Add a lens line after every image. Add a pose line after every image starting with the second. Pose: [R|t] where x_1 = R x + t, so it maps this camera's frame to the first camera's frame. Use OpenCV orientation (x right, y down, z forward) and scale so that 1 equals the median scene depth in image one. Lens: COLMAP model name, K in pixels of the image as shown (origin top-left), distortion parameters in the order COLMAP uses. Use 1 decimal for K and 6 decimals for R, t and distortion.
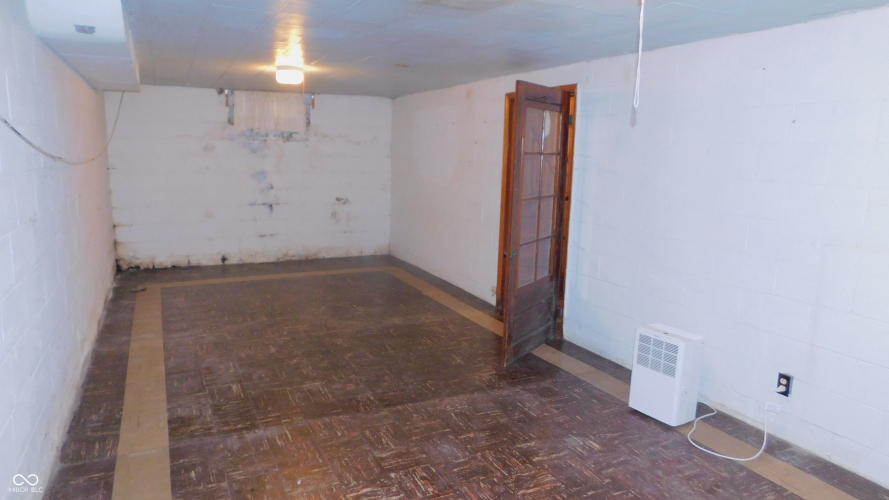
lens RADIAL K [[585.1, 0, 445.5], [0, 585.1, 248.5], [0, 0, 1]] dist [-0.076884, 0.063301]
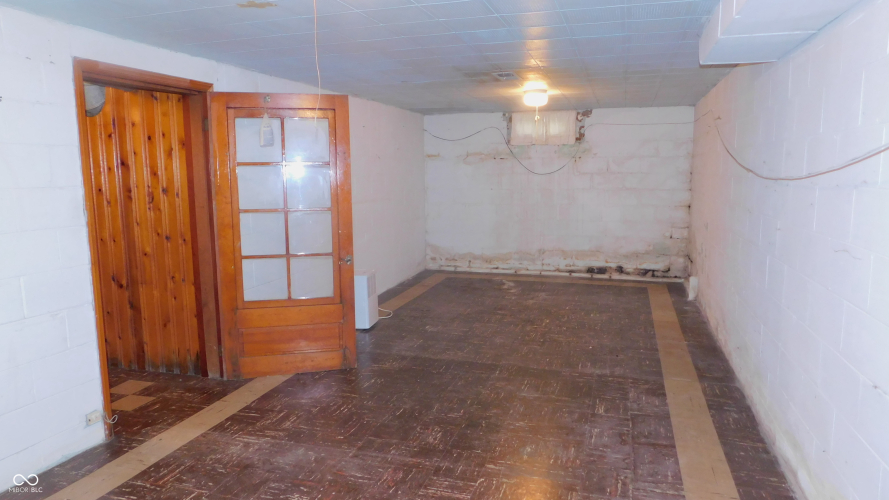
lens RADIAL K [[585.1, 0, 445.5], [0, 585.1, 248.5], [0, 0, 1]] dist [-0.076884, 0.063301]
pose [[-0.727464, -0.111303, 0.677058, -0.802786], [0.104548, 0.957253, 0.269696, -0.304335], [-0.678134, 0.266979, -0.684731, 1.773523]]
